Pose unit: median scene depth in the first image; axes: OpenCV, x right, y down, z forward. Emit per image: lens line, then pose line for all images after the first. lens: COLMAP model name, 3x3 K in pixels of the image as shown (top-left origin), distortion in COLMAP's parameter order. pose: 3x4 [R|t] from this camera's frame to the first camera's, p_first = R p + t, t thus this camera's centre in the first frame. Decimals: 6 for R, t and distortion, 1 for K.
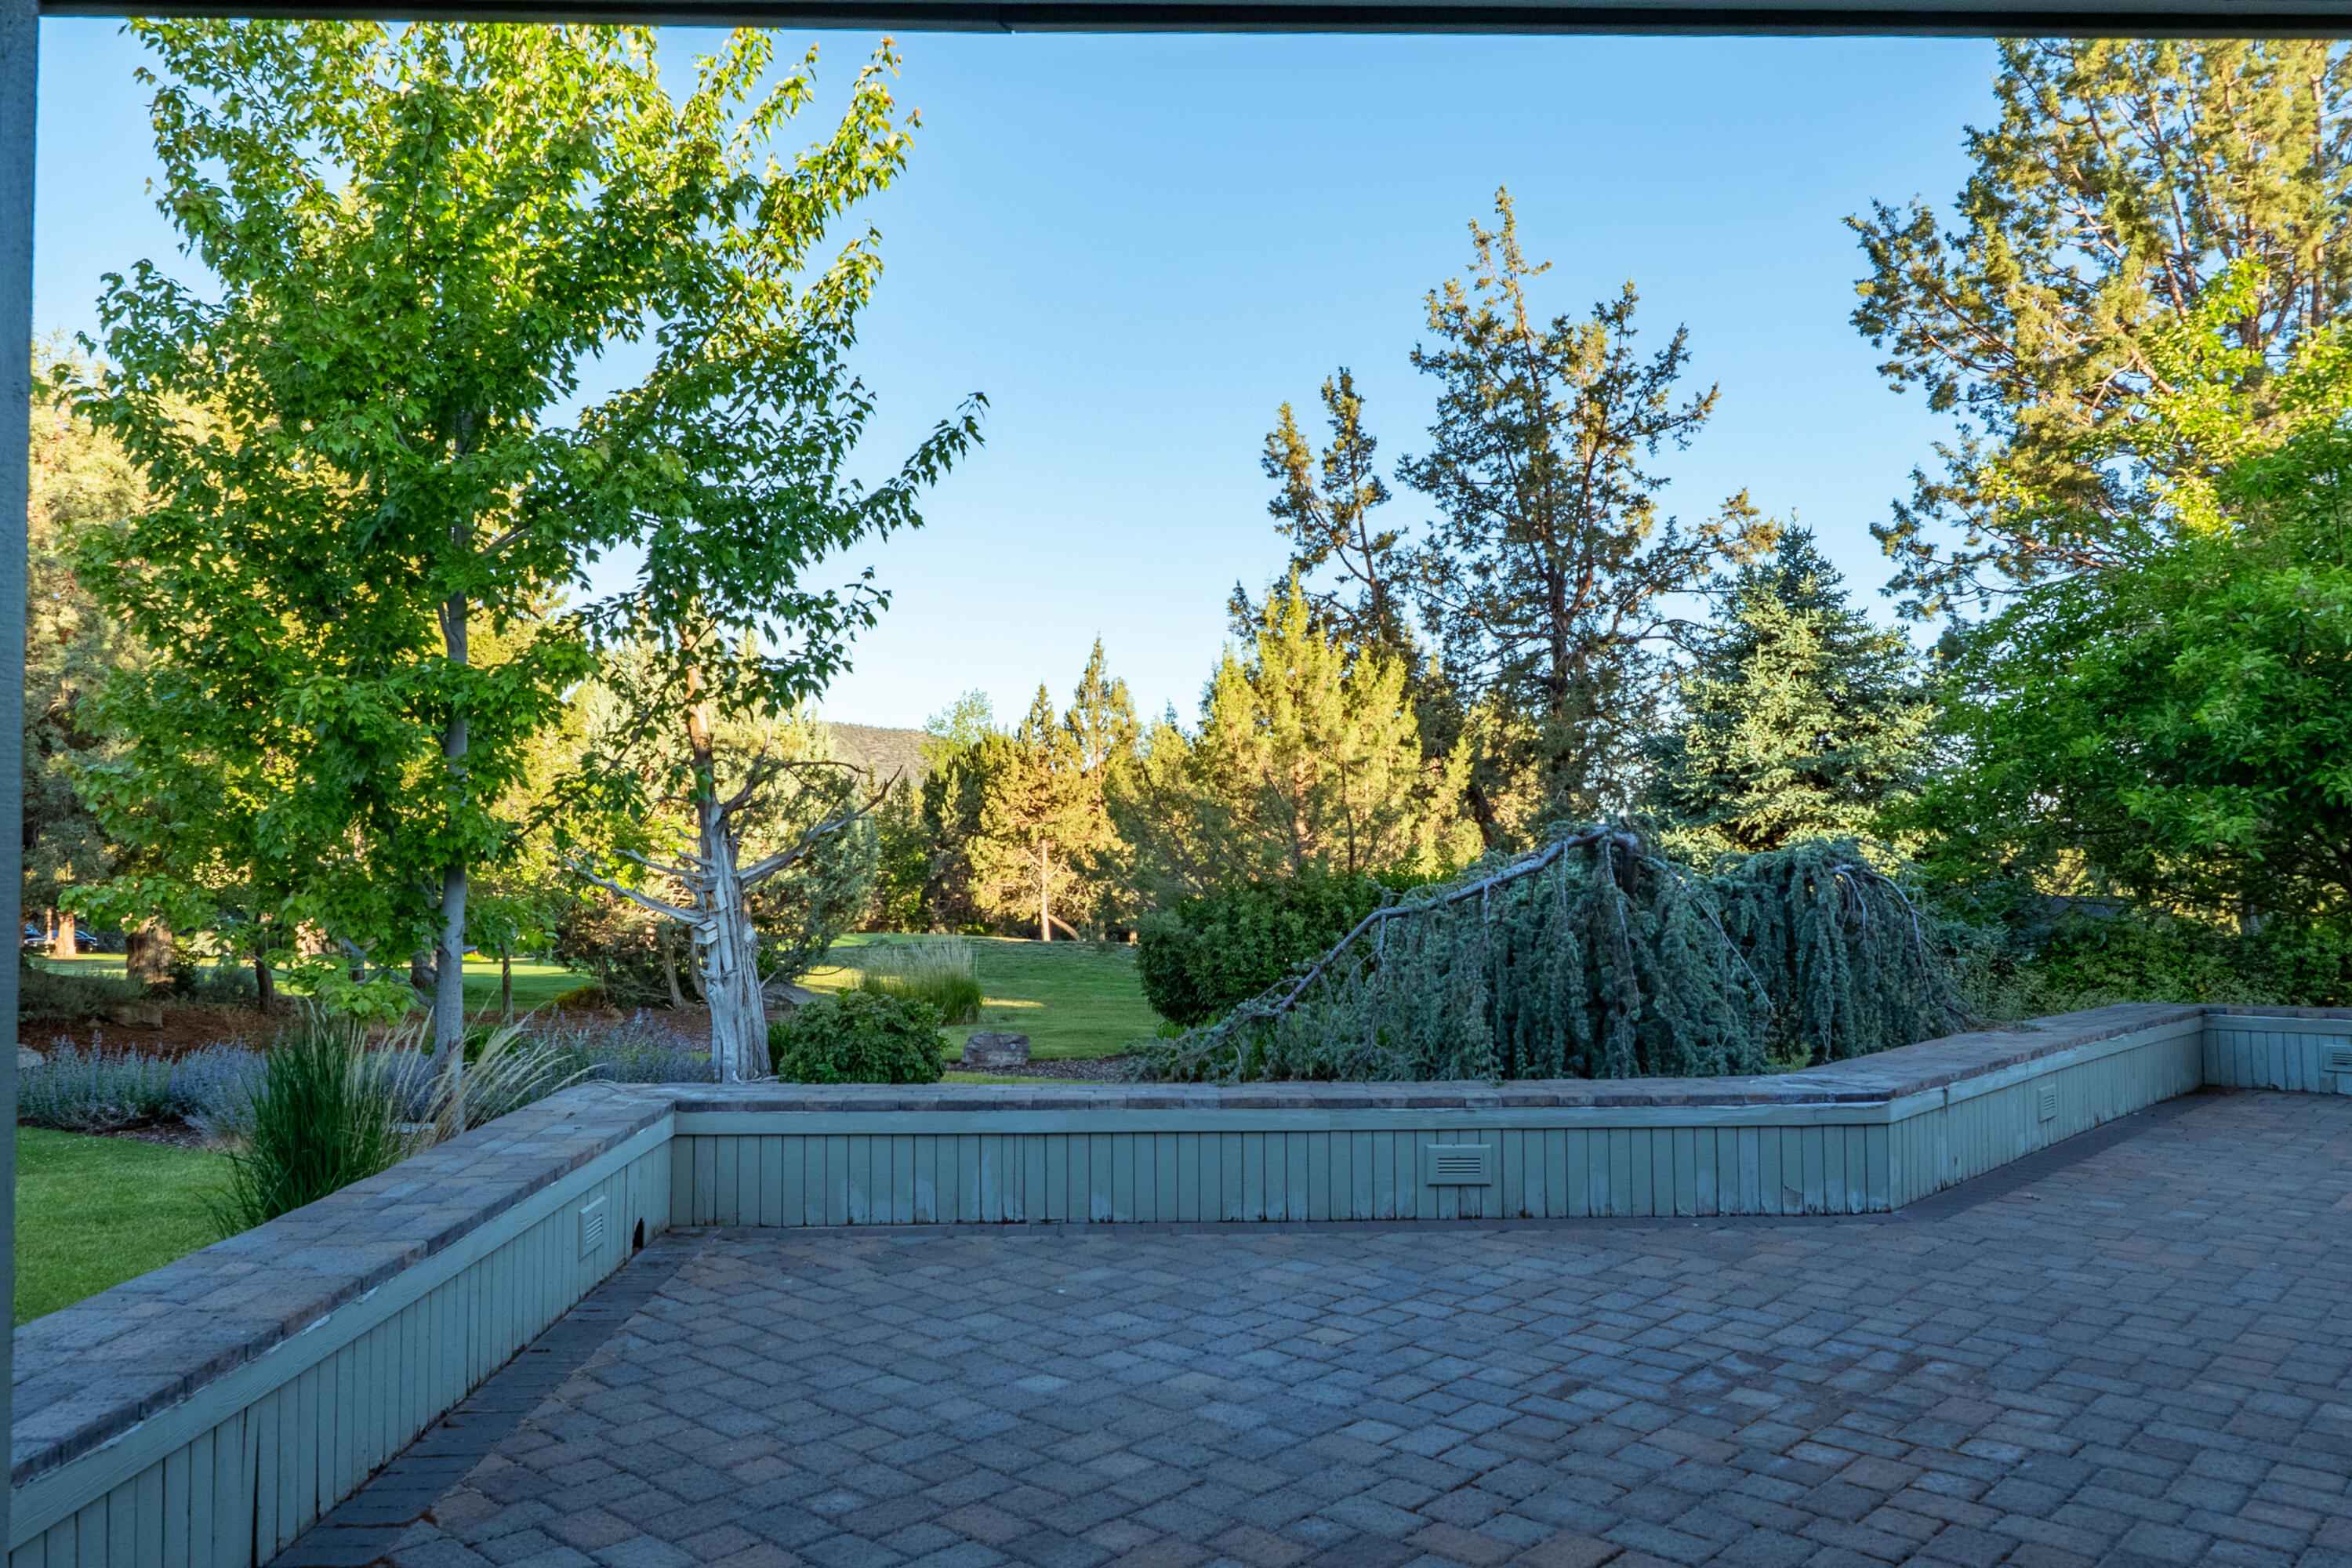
lens RADIAL K [[1710.5, 0, 1176.0], [0, 1710.5, 784.0], [0, 0, 1]] dist [-0.007966, -0.005151]
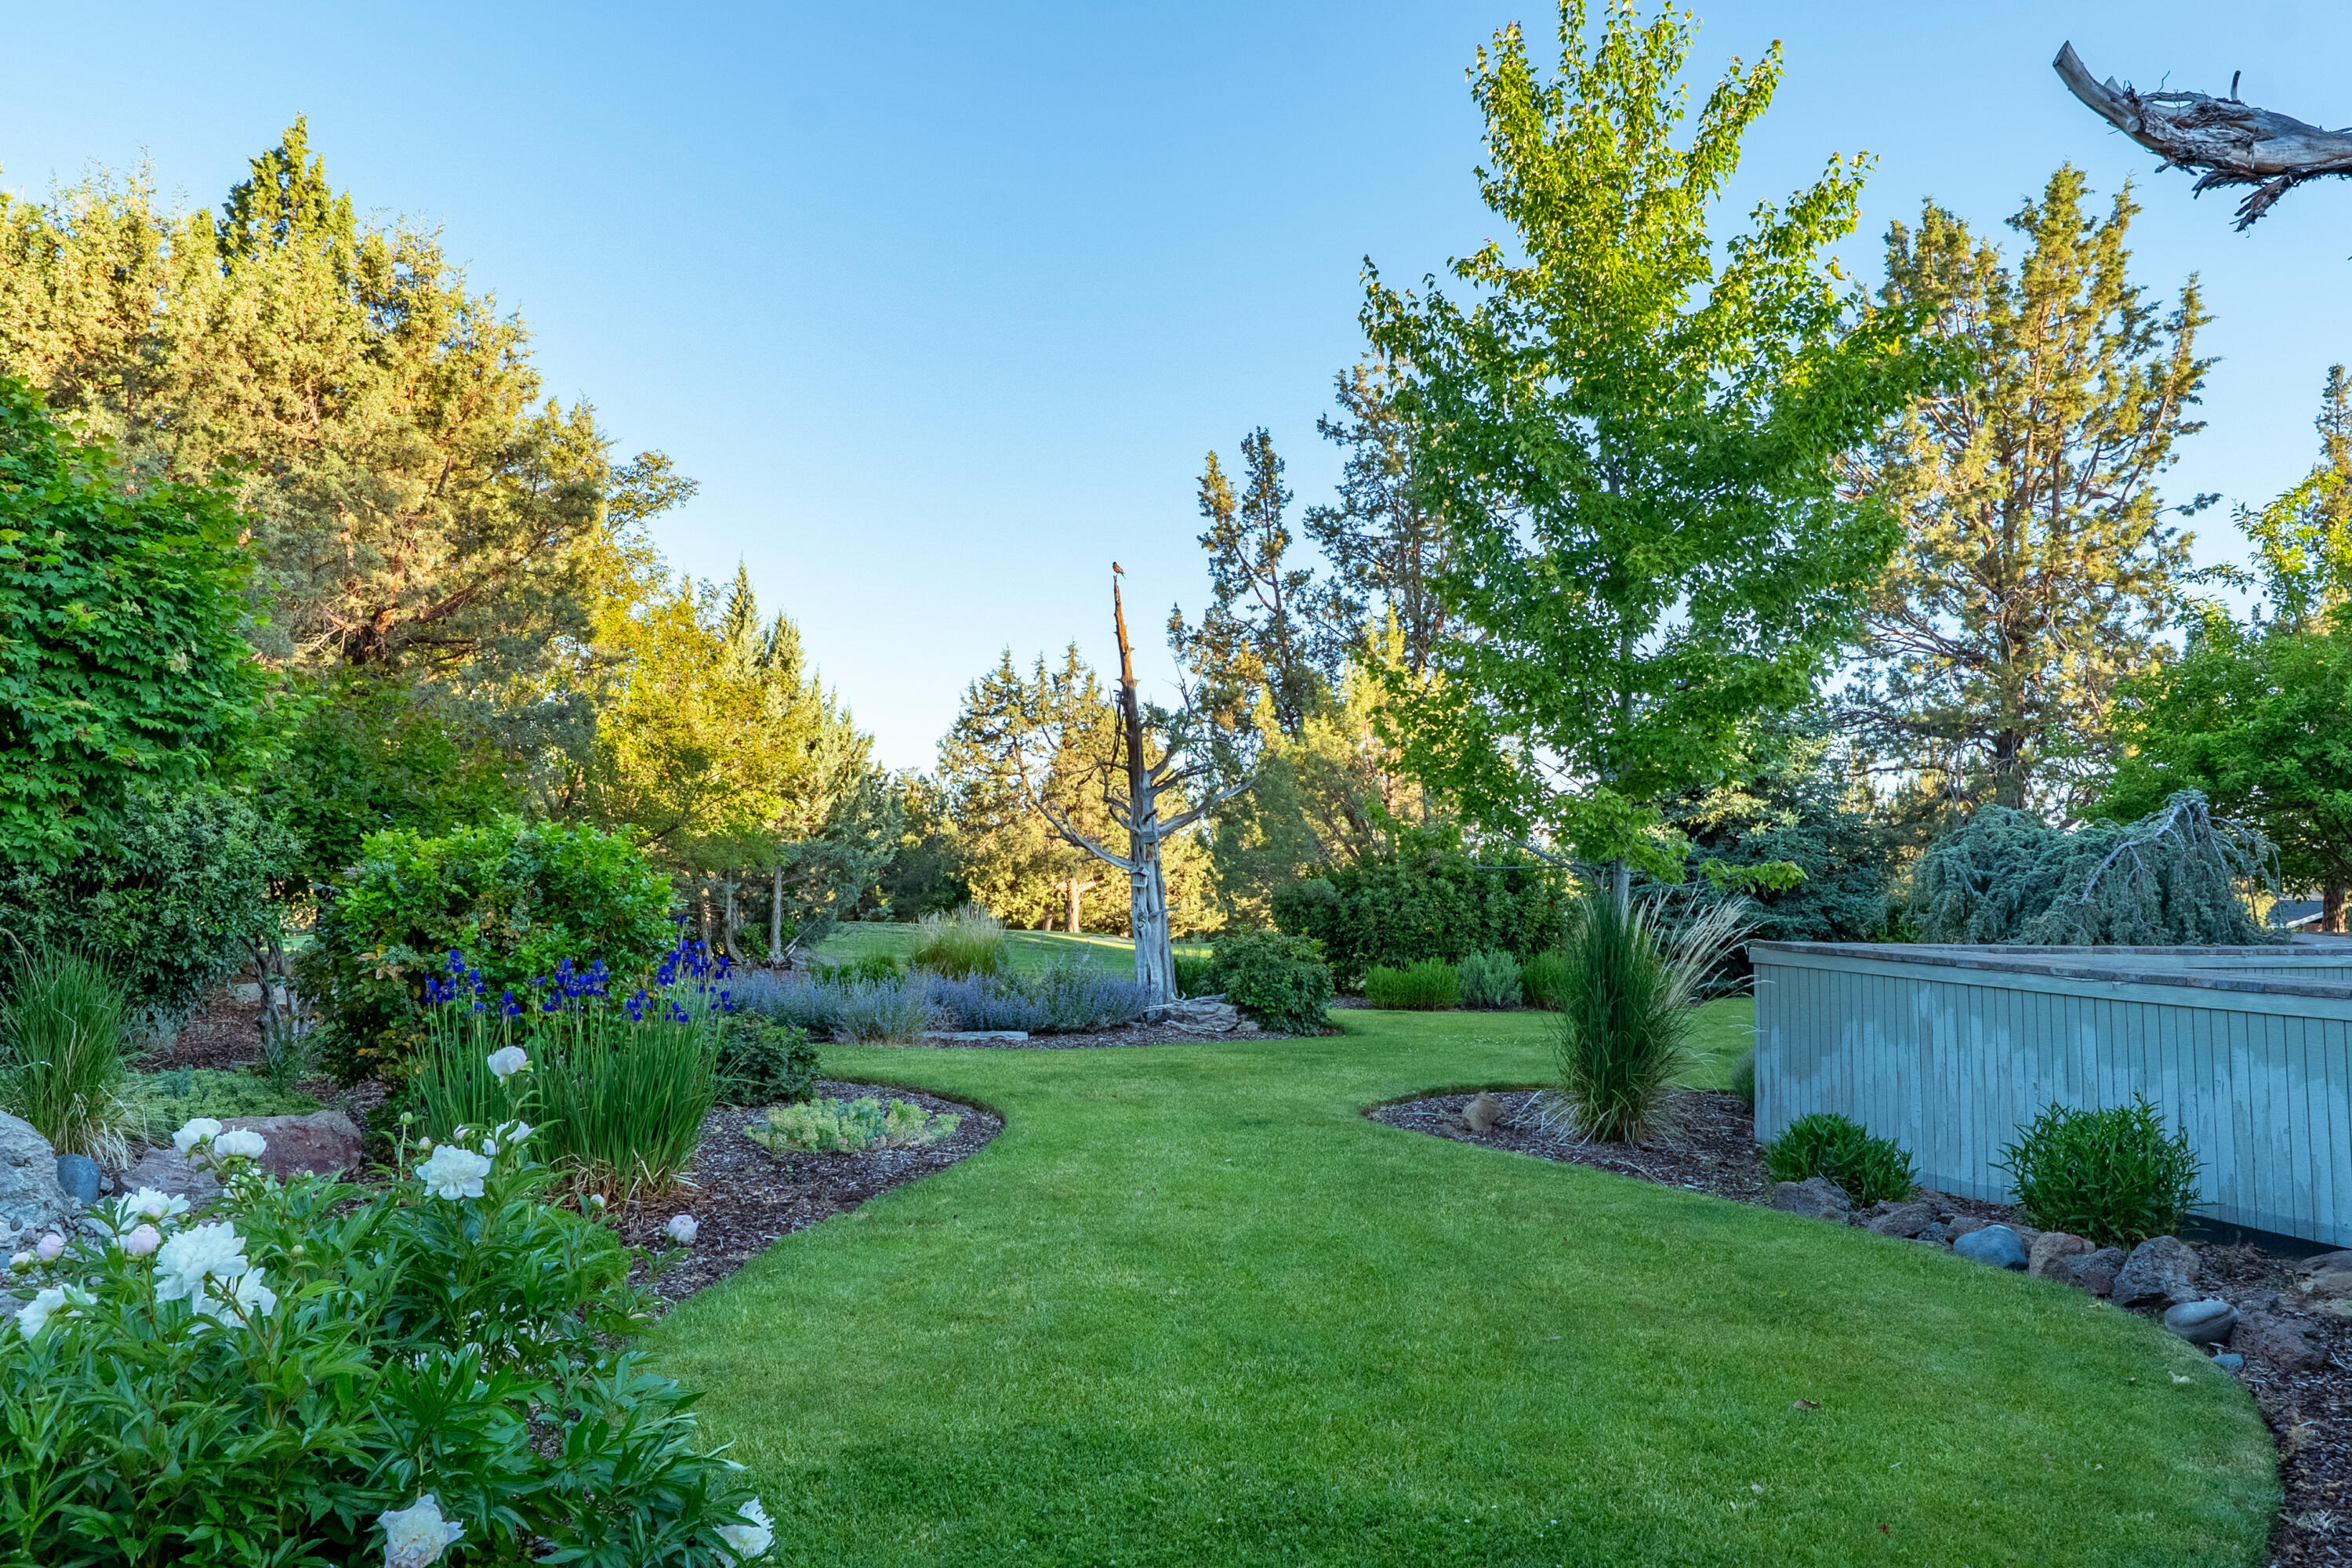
lens RADIAL K [[1647.1, 0, 1167.3], [0, 1647.1, 788.3], [0, 0, 1]] dist [-0.019796, 0.014580]
pose [[0.950605, 0.038642, 0.307988, -0.436794], [-0.037046, 0.999253, -0.011030, 0.025631], [-0.308184, -0.000924, 0.951326, -0.073257]]
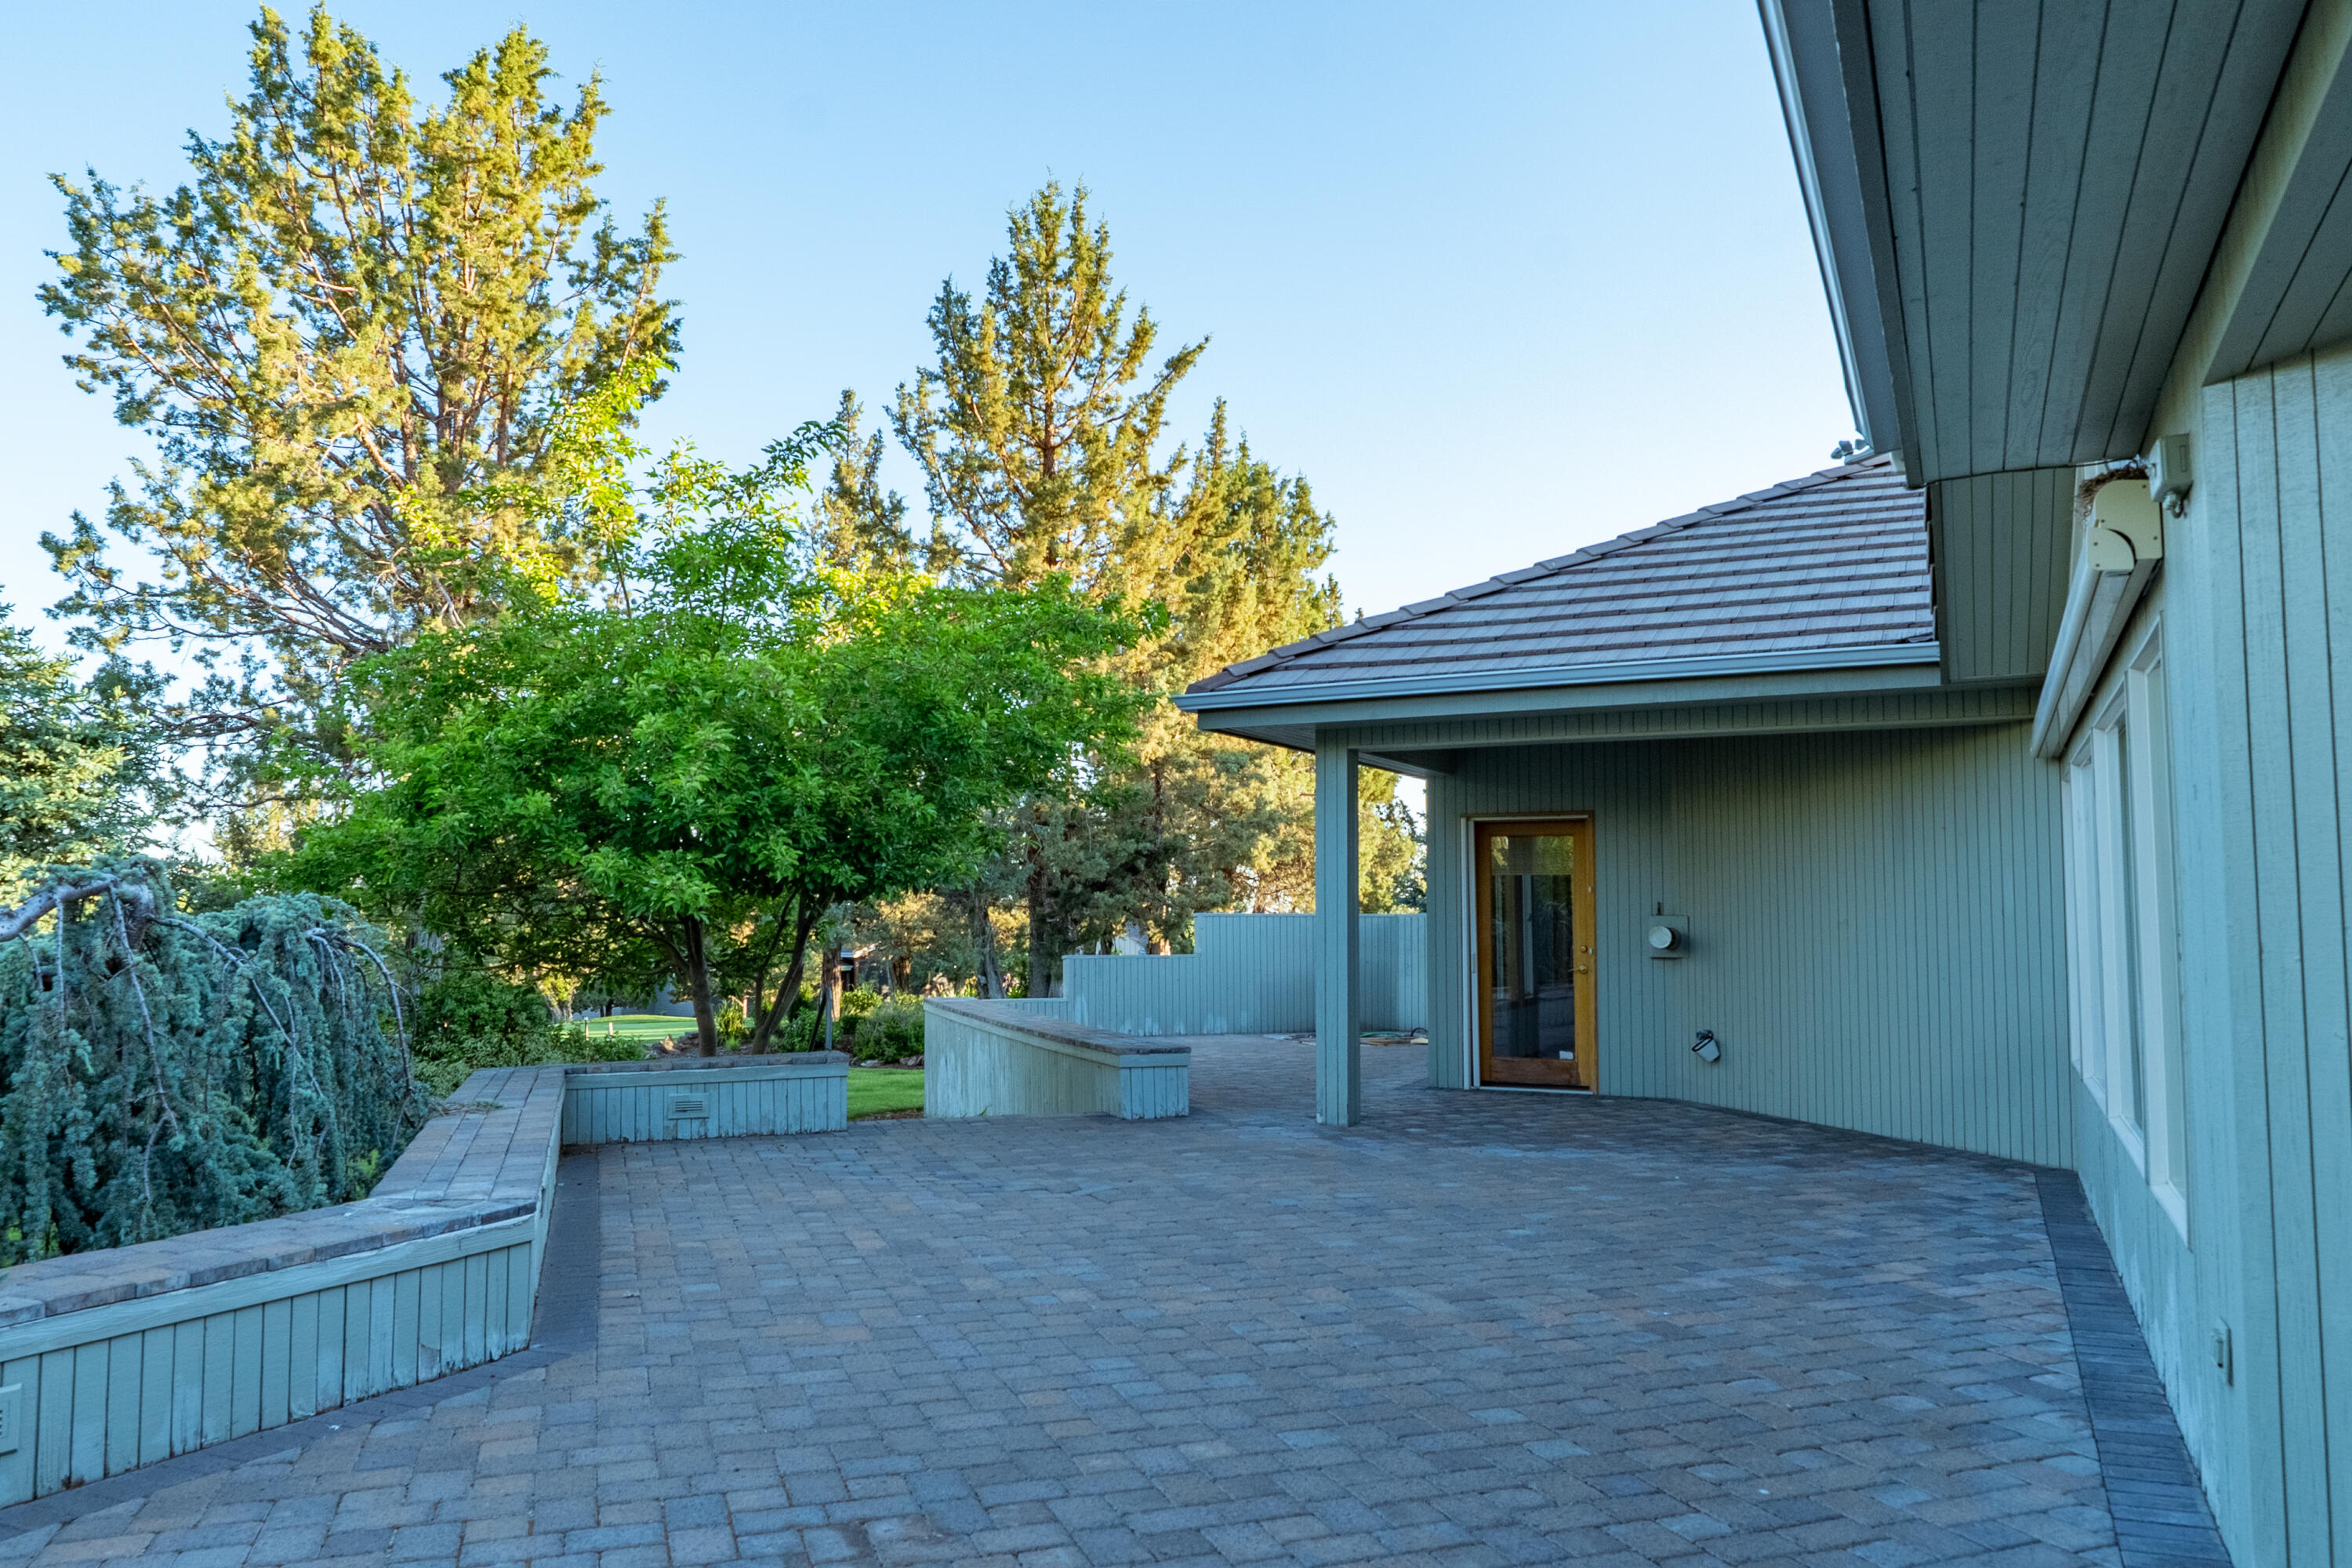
lens RADIAL K [[1647.1, 0, 1167.3], [0, 1647.1, 788.3], [0, 0, 1]] dist [-0.019796, 0.014580]
pose [[0.466670, 0.070192, 0.881642, -0.051354], [-0.037880, 0.997517, -0.059367, 0.004795], [-0.883620, -0.005692, 0.468170, 0.114307]]
